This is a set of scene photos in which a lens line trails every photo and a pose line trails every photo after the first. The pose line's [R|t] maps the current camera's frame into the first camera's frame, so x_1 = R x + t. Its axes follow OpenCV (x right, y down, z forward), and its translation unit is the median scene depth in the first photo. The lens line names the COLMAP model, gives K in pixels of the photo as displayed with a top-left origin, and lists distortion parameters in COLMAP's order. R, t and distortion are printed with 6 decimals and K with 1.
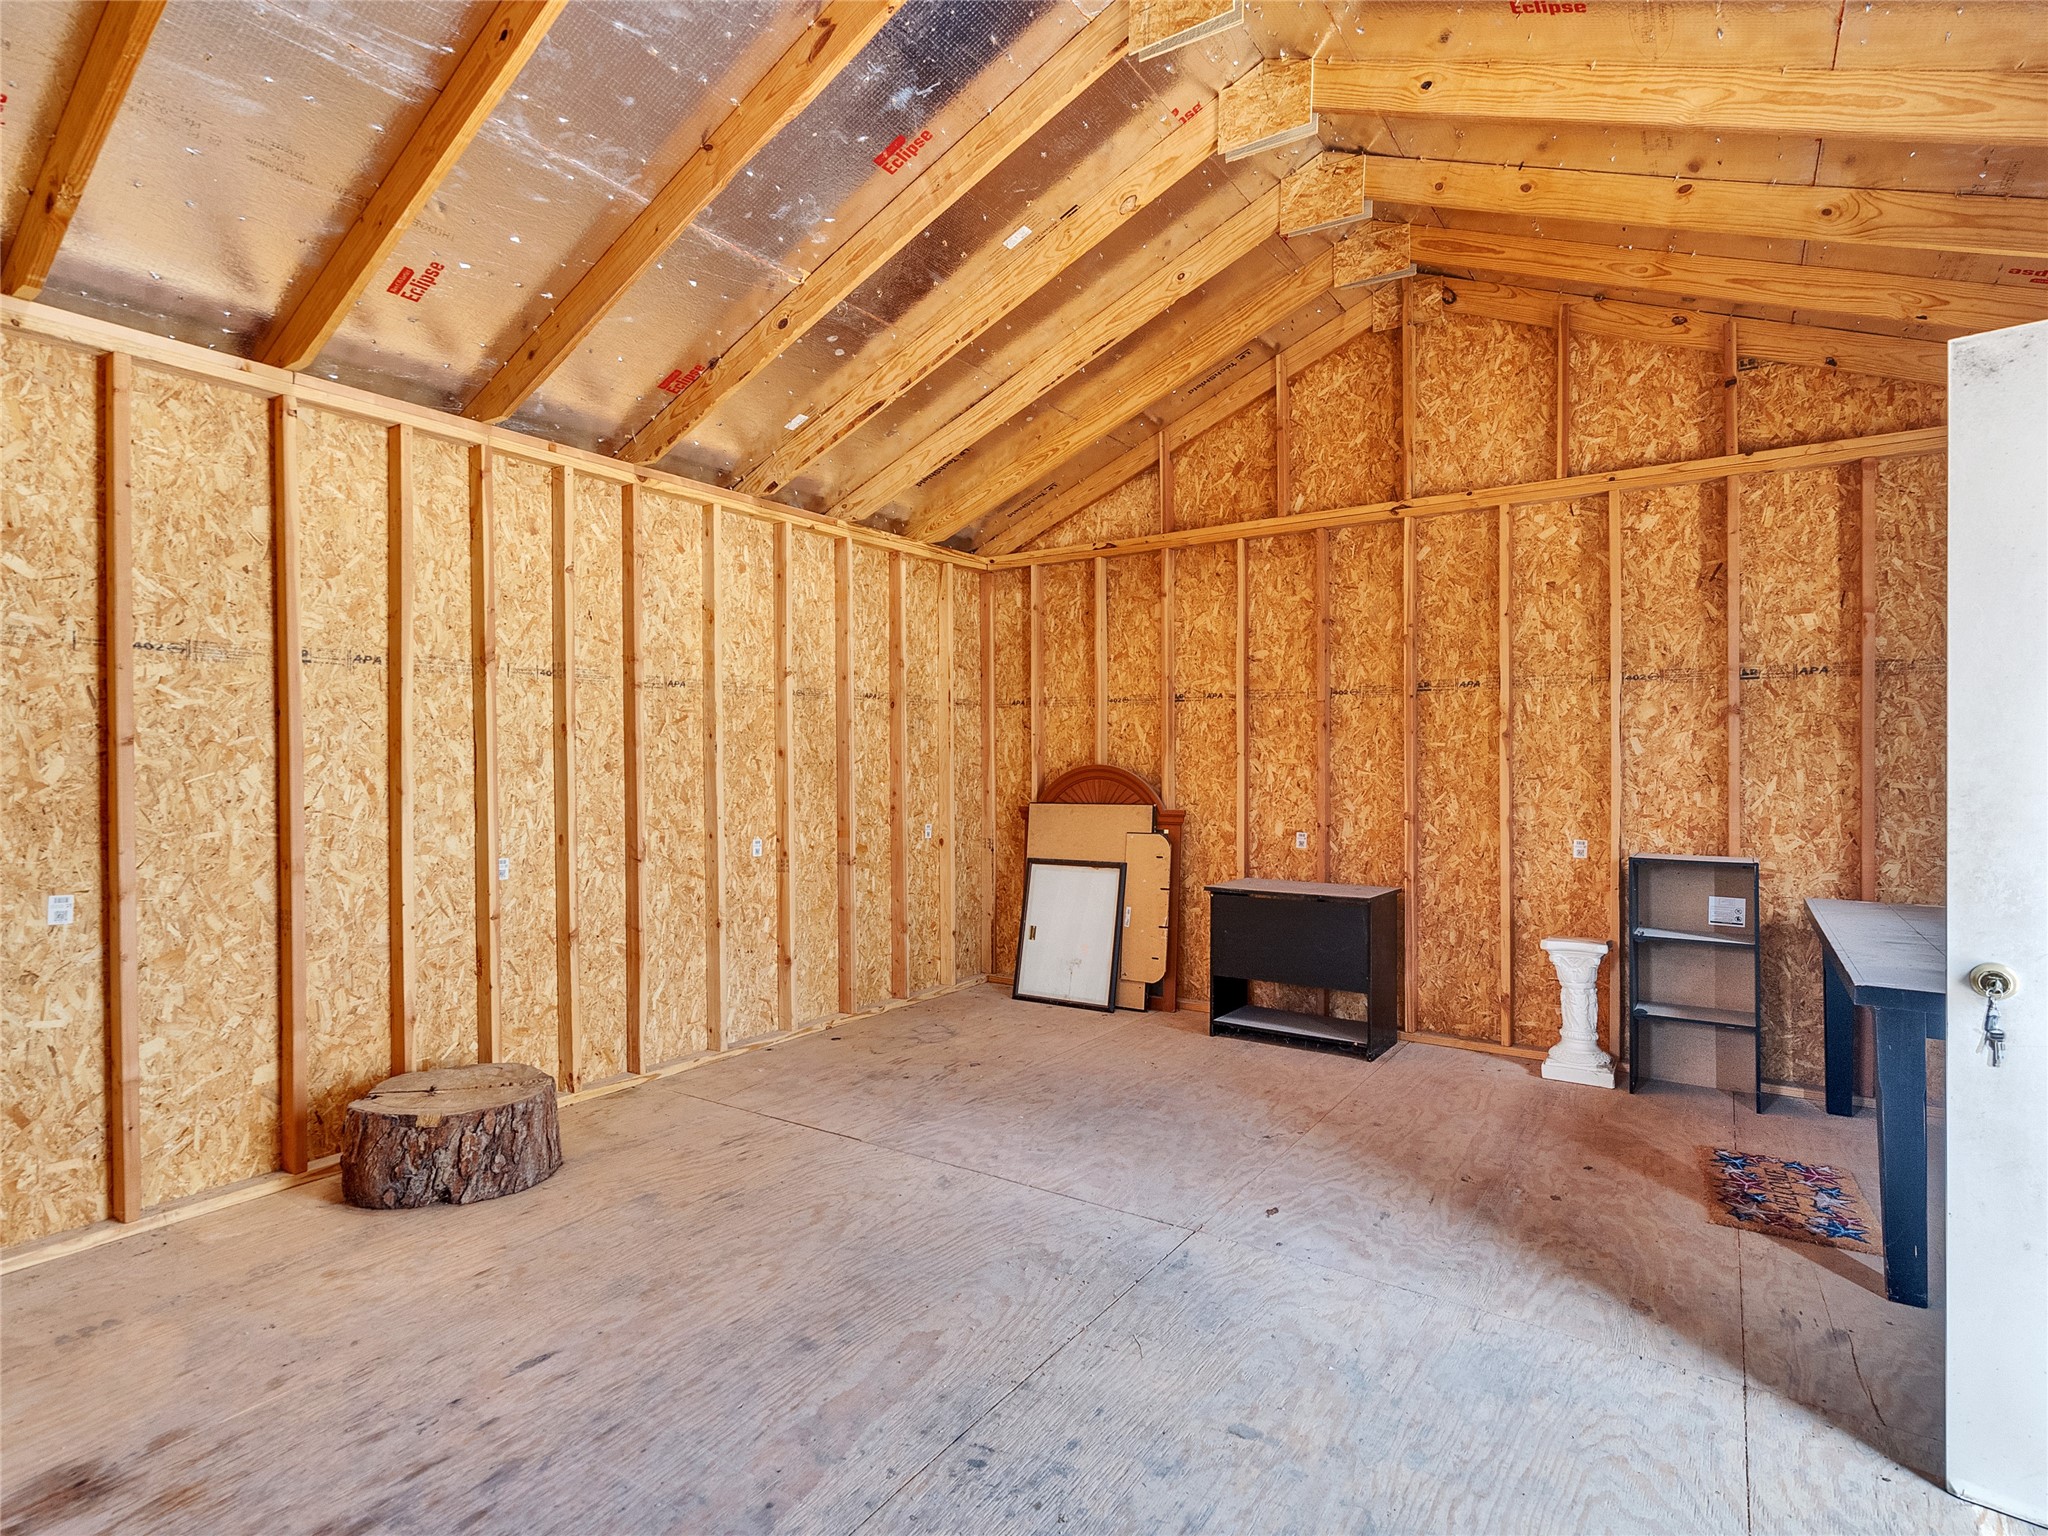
lens RADIAL K [[1060.2, 0, 1007.0], [0, 1060.2, 765.5], [0, 0, 1]] dist [-0.000924, 0.002102]
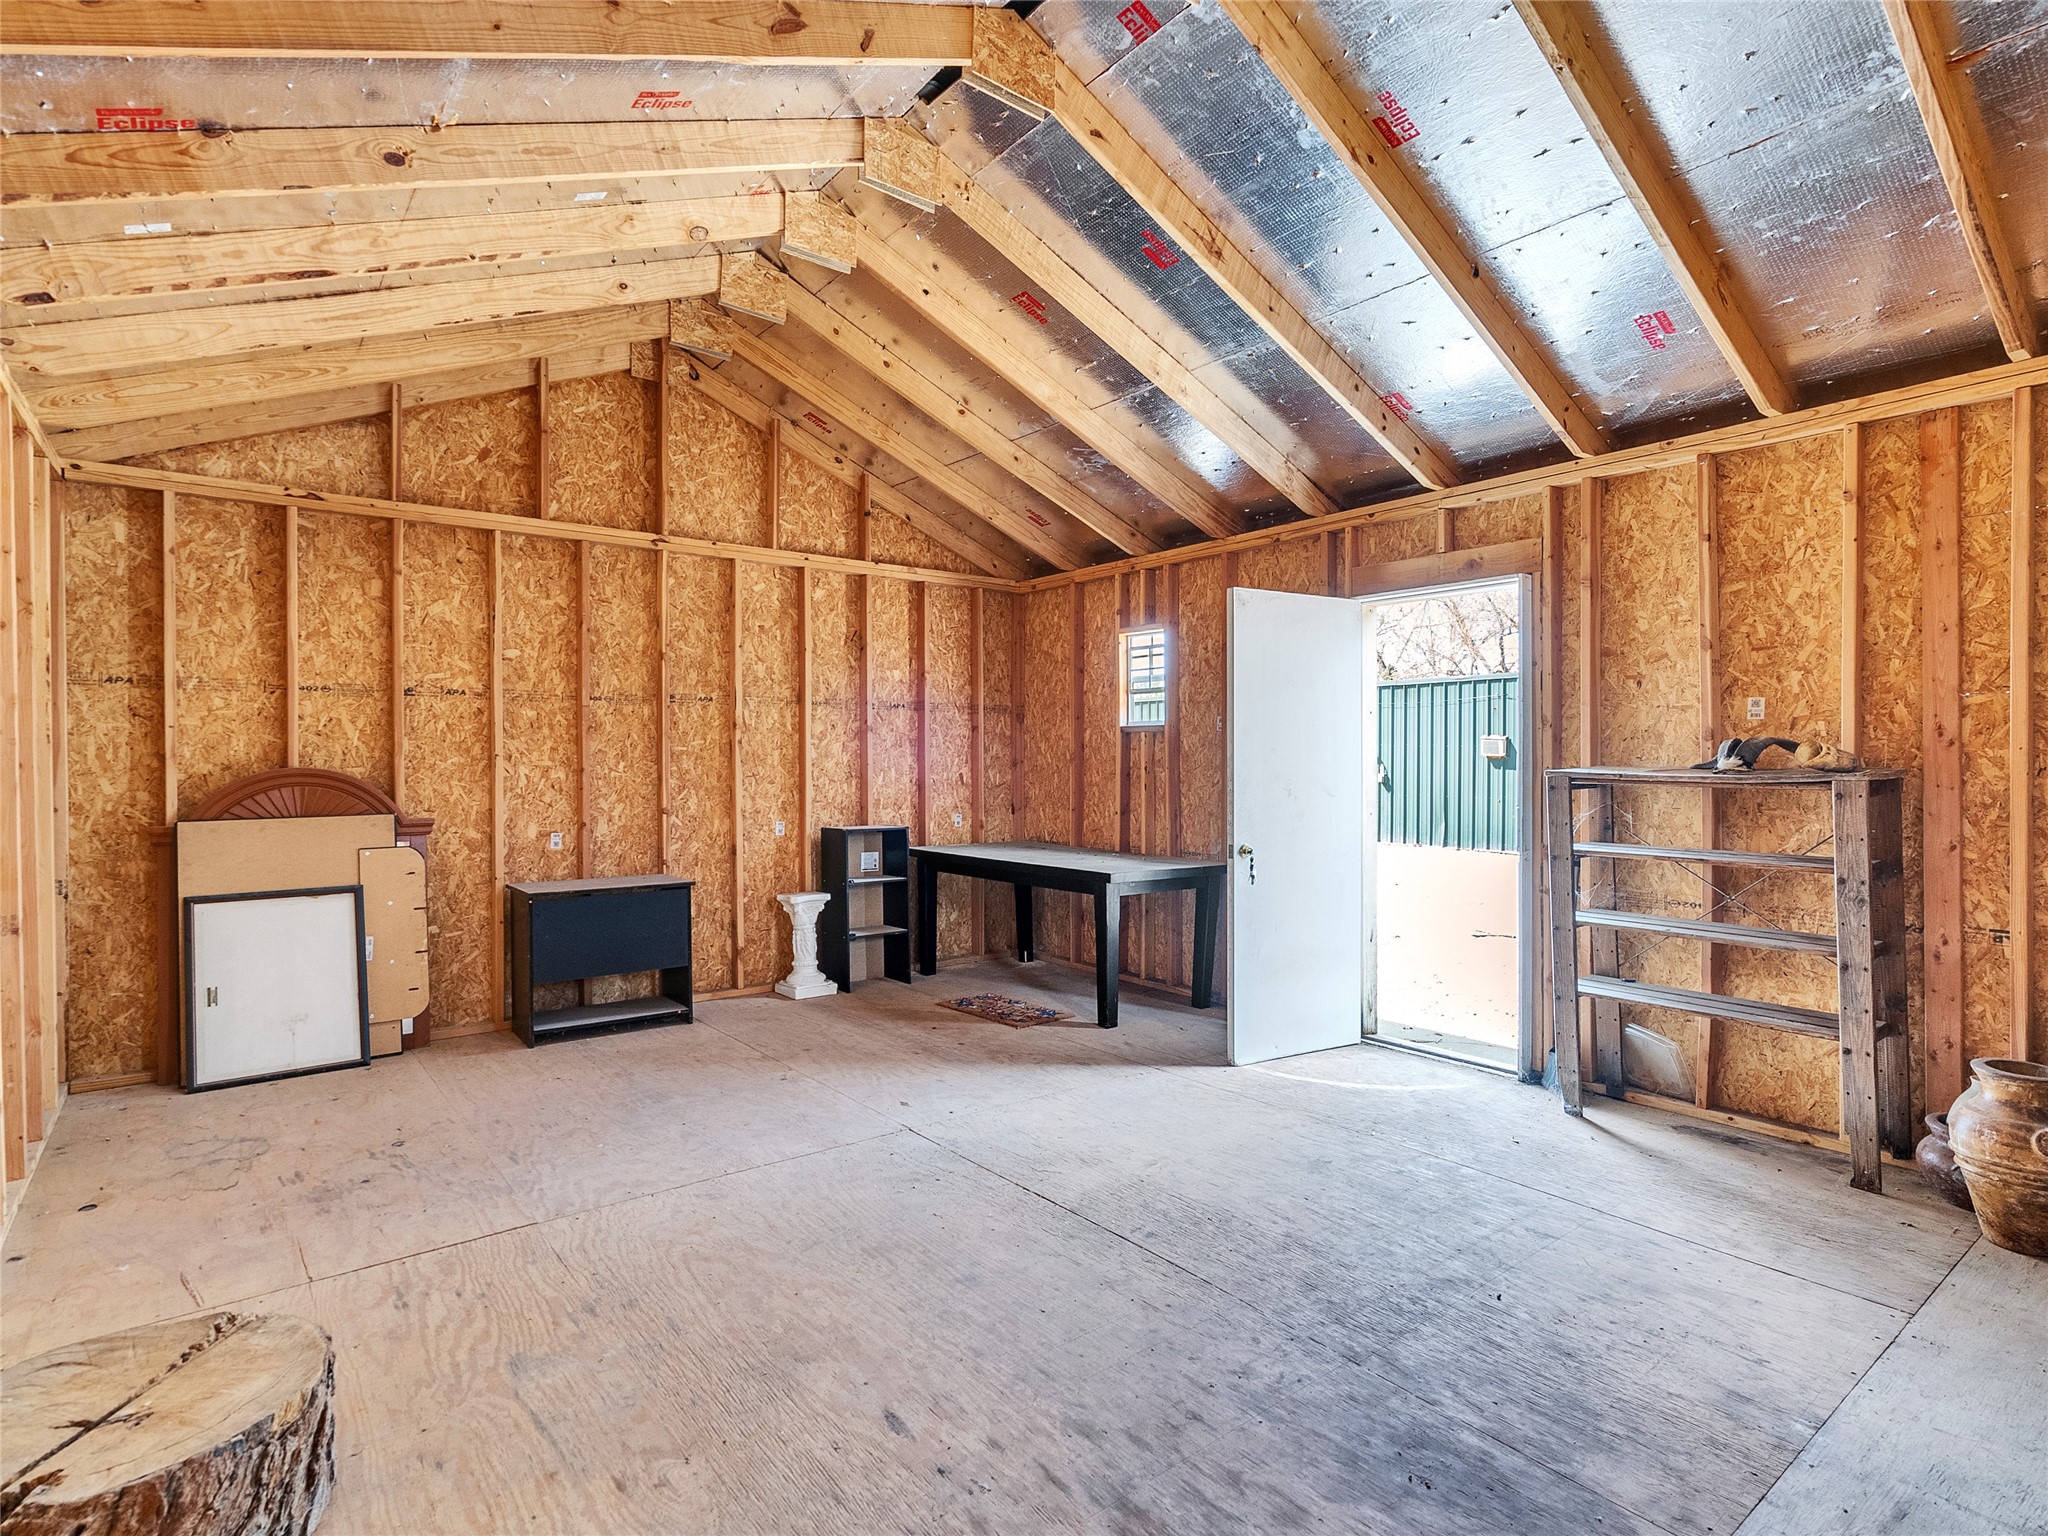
lens RADIAL K [[1060.2, 0, 1006.3], [0, 1060.2, 765.9], [0, 0, 1]] dist [-0.000924, 0.002102]
pose [[0.304799, -0.003265, 0.952411, -0.601471], [0.006516, 0.999978, 0.001343, 0.000042], [-0.952394, 0.005796, 0.304813, 0.297224]]
